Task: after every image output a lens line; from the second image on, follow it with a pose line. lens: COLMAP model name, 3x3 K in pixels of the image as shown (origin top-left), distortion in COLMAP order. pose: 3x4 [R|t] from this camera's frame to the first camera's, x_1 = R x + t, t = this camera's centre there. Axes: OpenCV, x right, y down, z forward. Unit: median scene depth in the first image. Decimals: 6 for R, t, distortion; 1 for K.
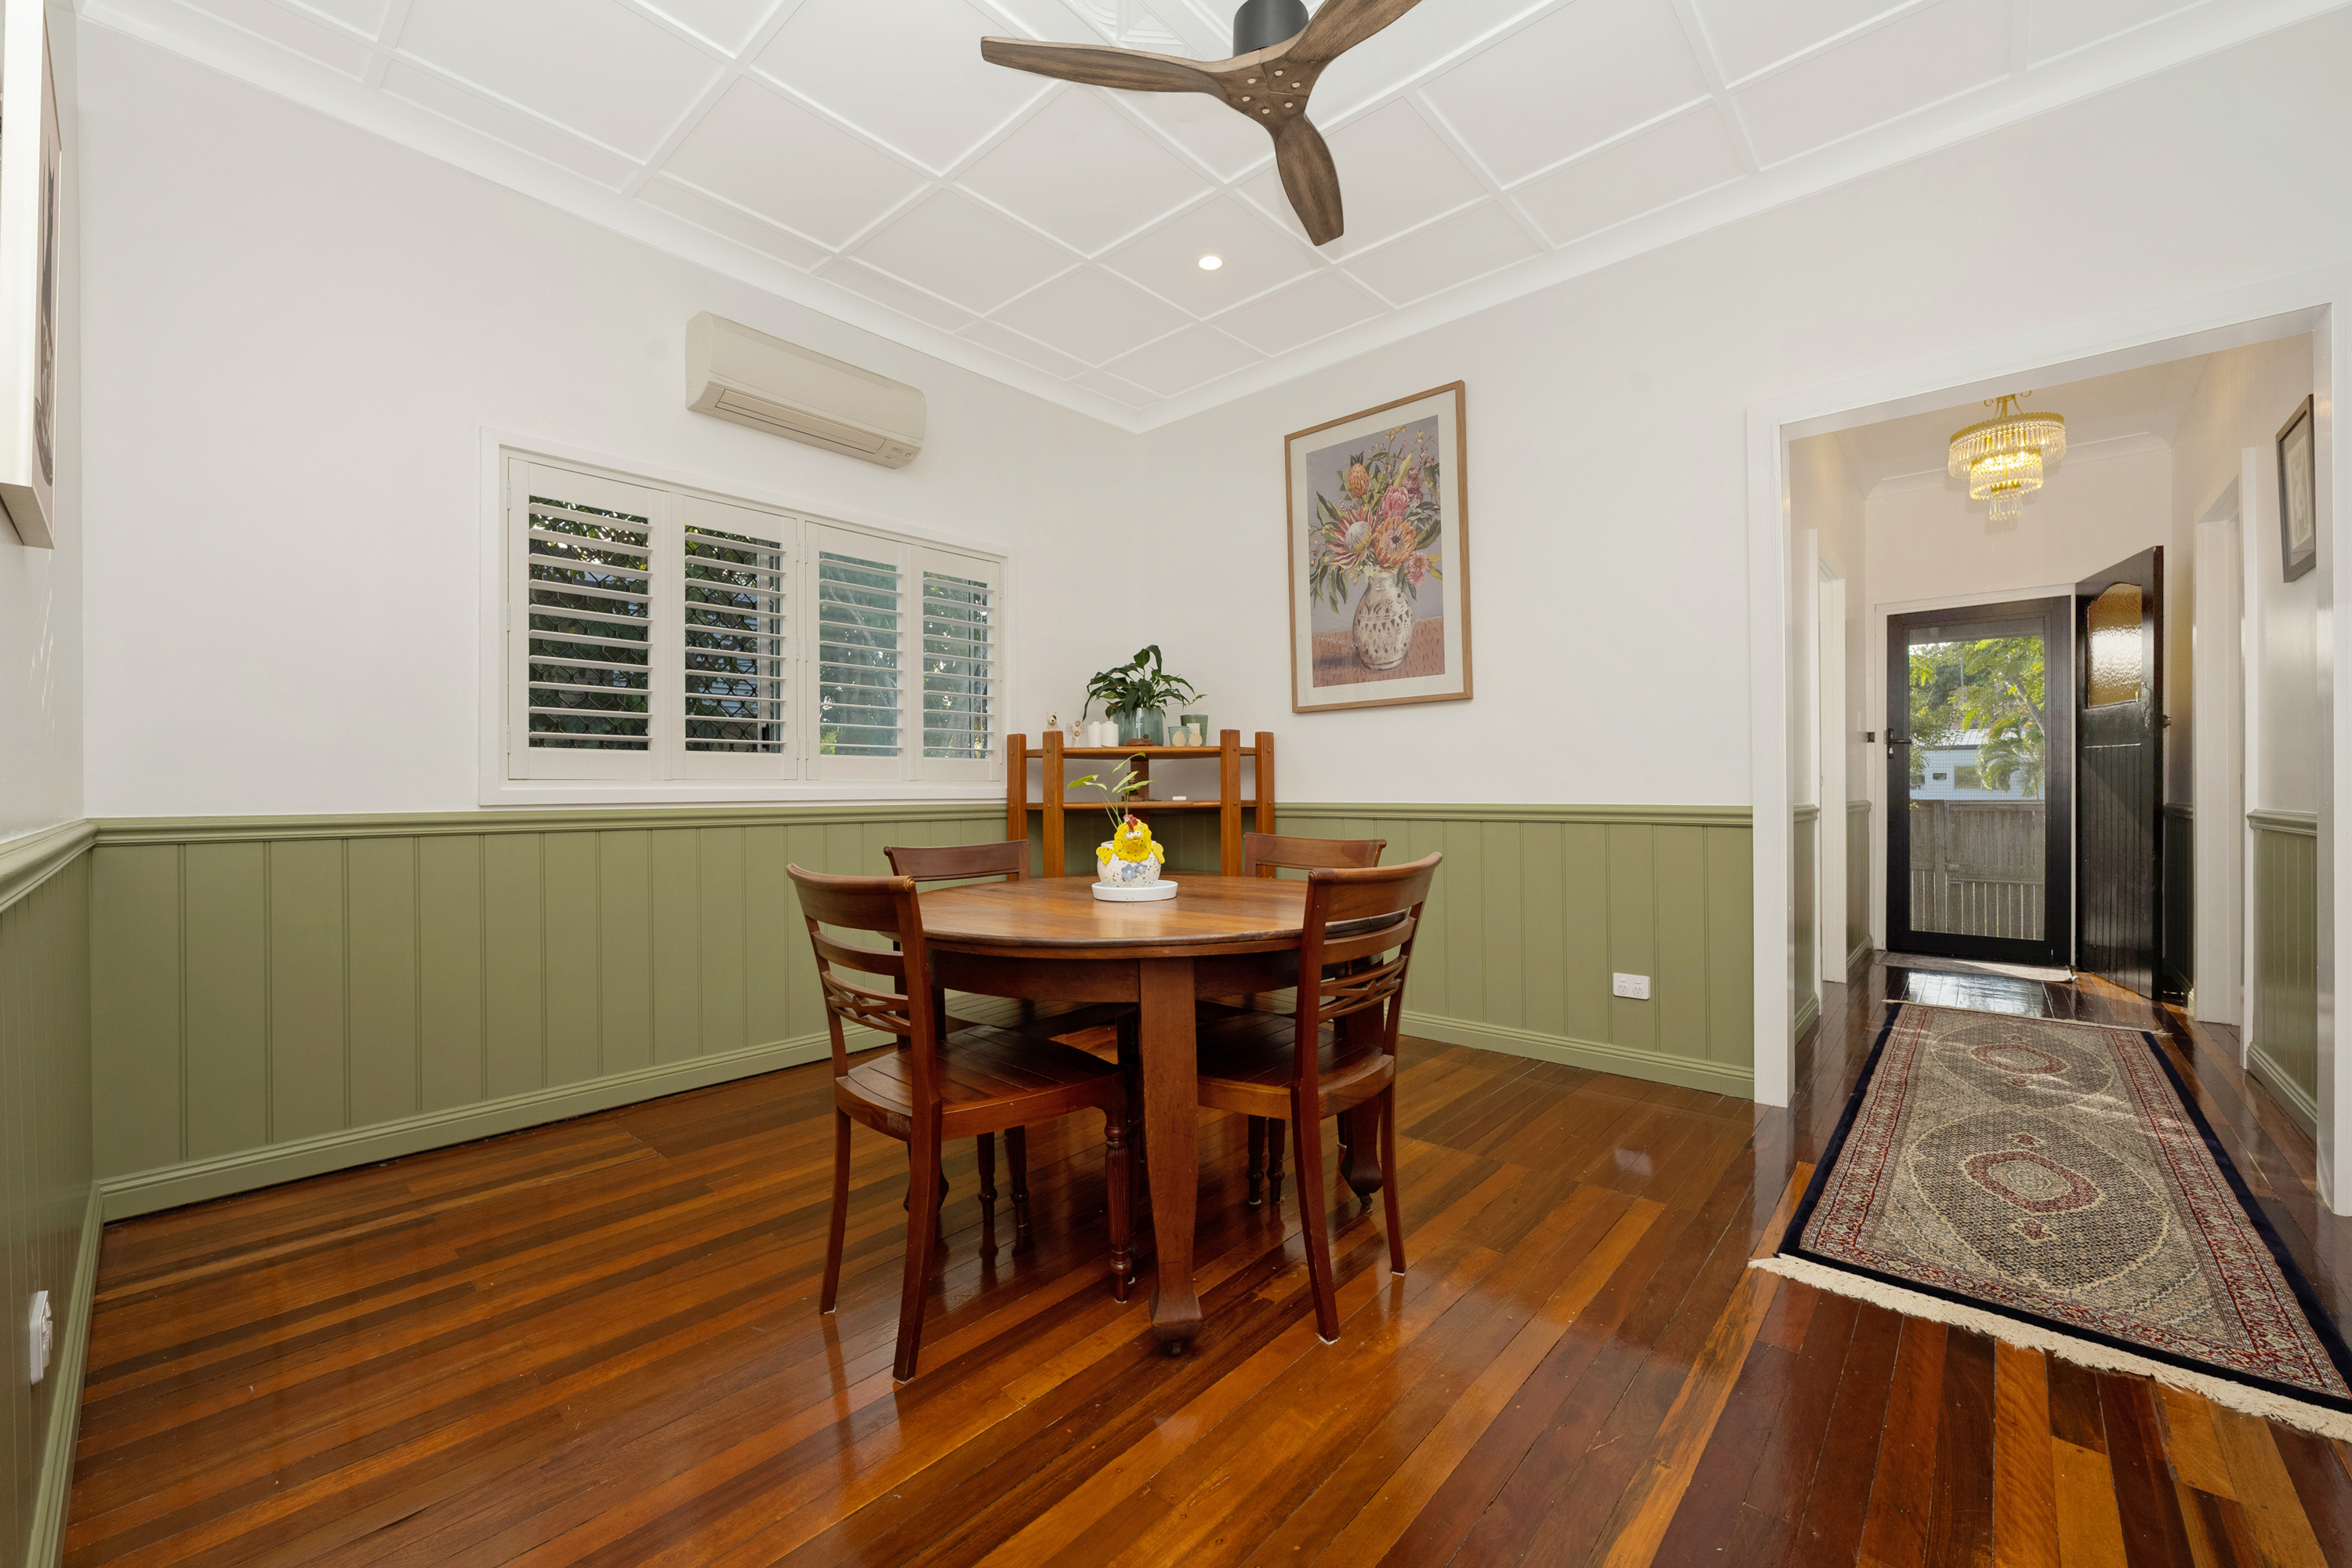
lens RADIAL K [[935.5, 0, 1170.5], [0, 935.5, 789.1], [0, 0, 1]] dist [-0.003187, -0.000752]
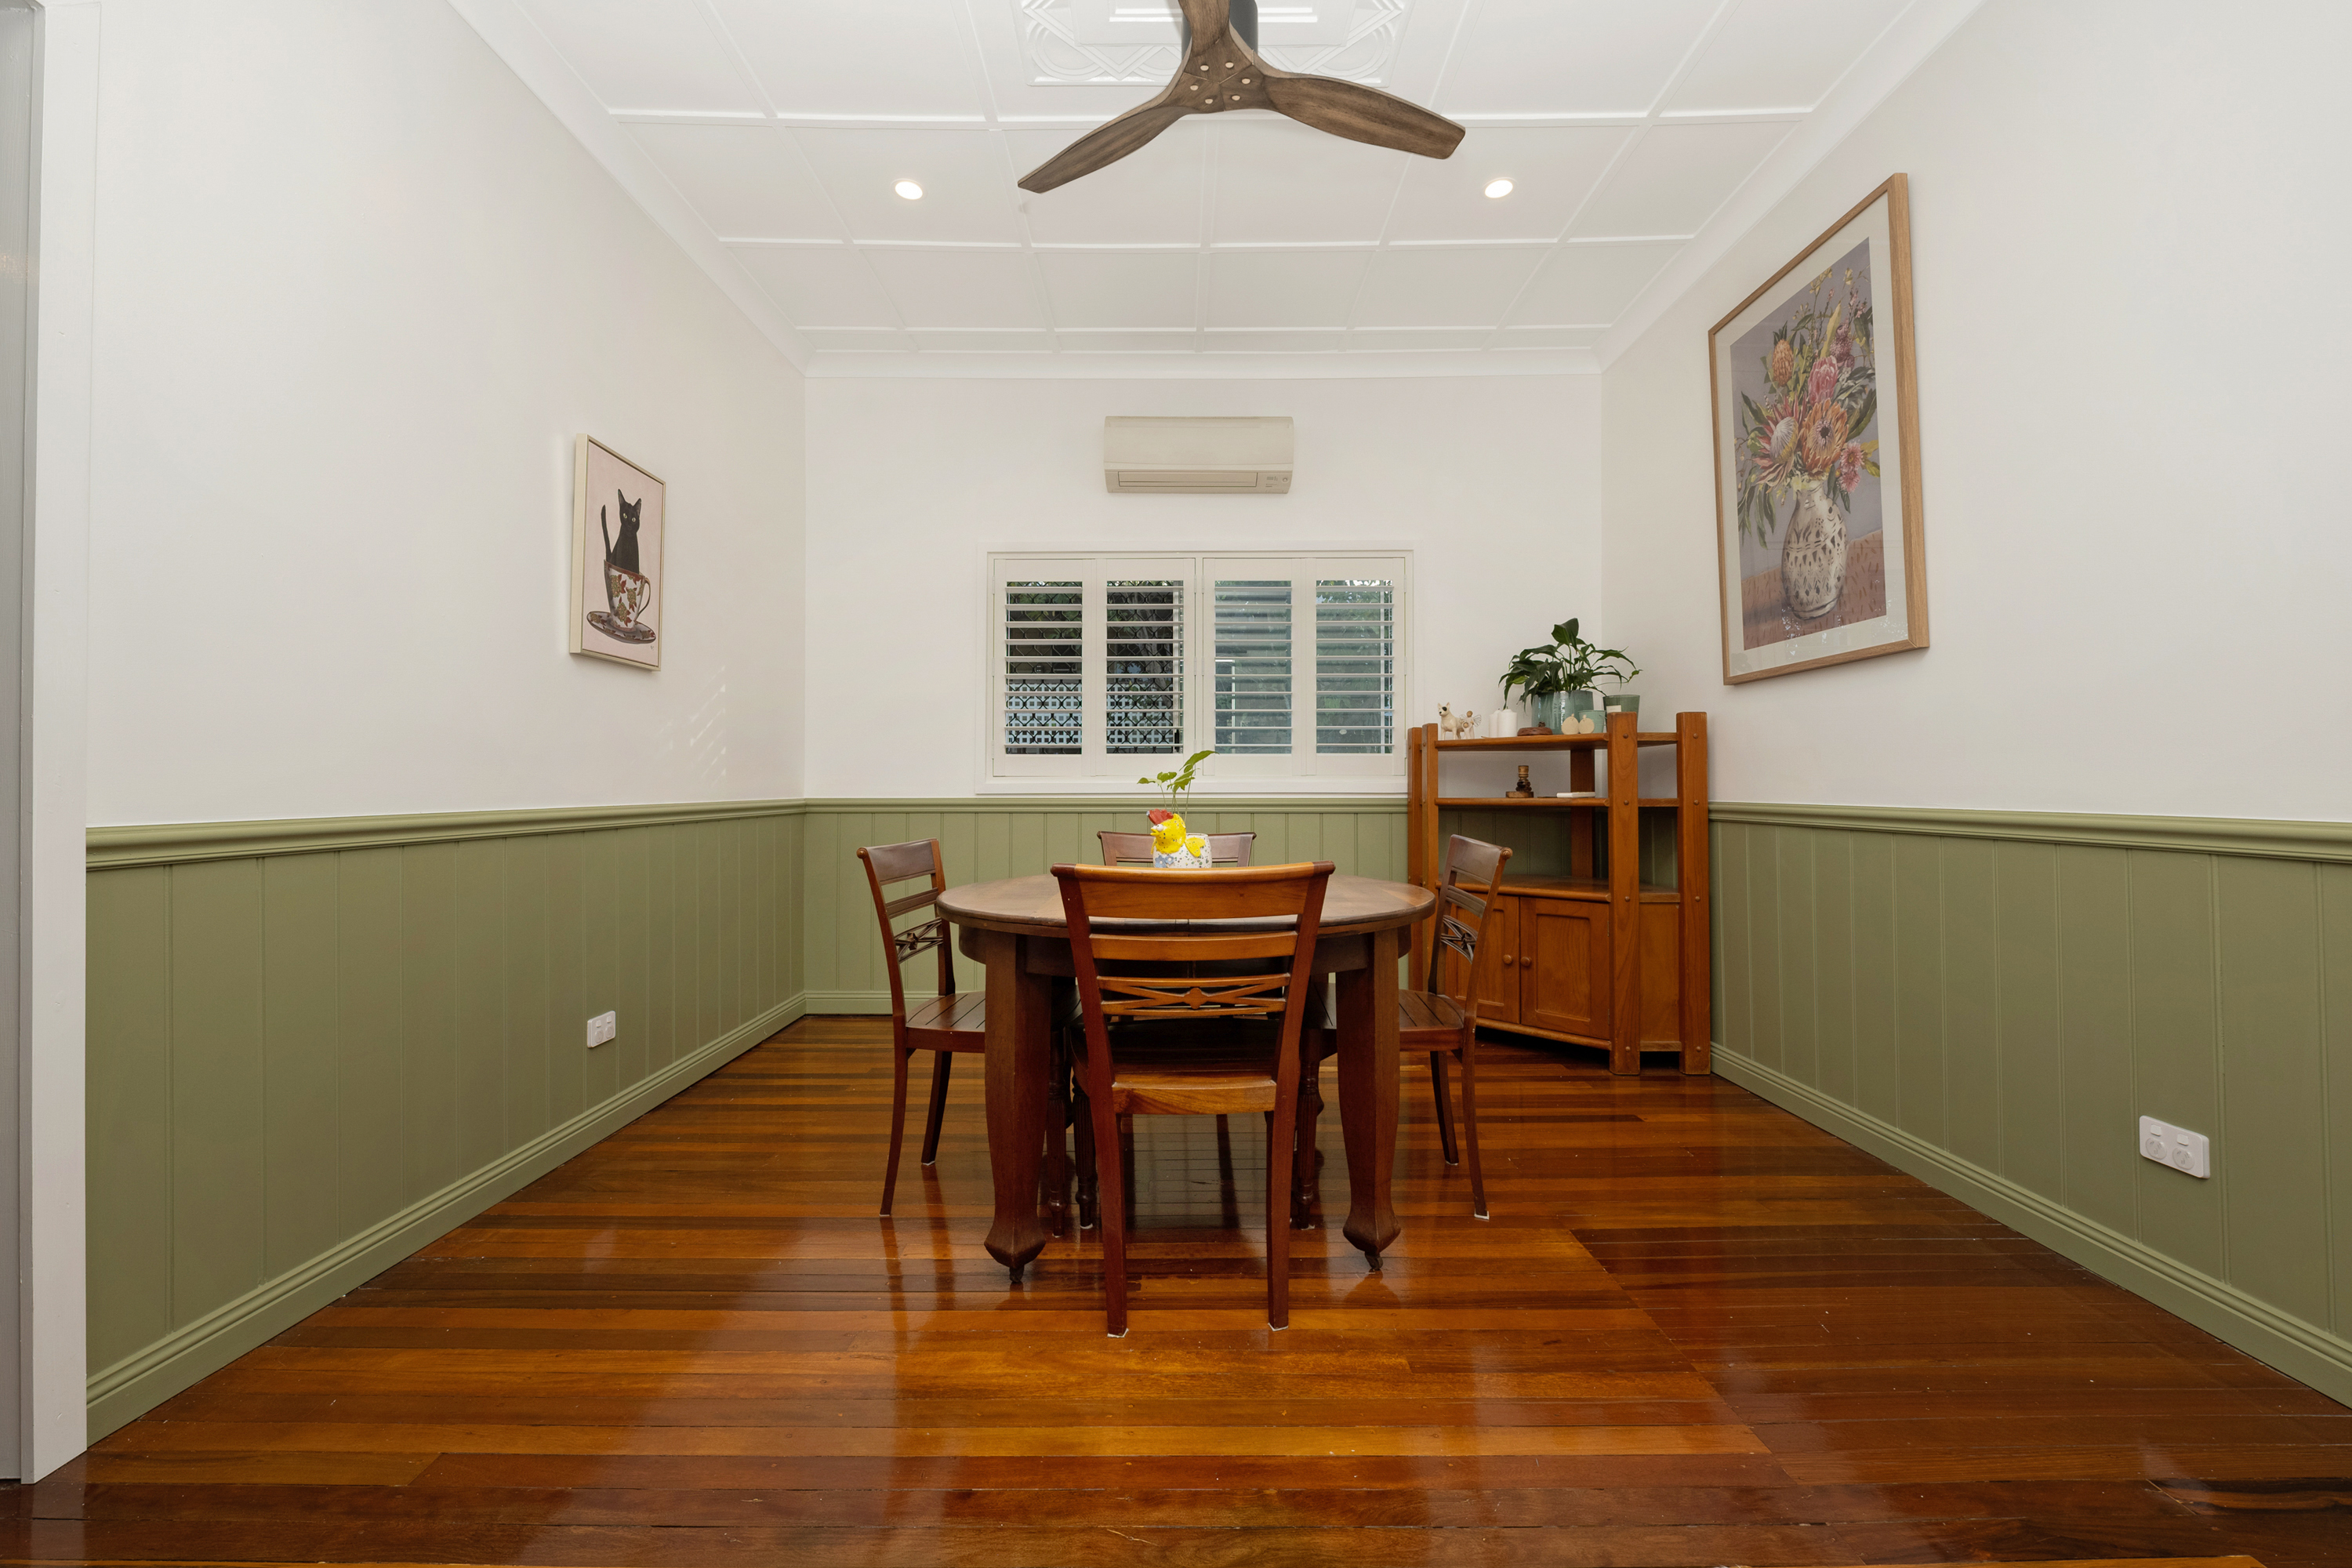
lens RADIAL K [[935.5, 0, 1167.4], [0, 935.5, 768.7], [0, 0, 1]] dist [-0.003187, -0.000752]
pose [[0.667694, -0.008860, -0.744383, 0.425249], [-0.001676, 0.999909, -0.013405, -0.002415], [0.744434, 0.010198, 0.667618, 0.160445]]
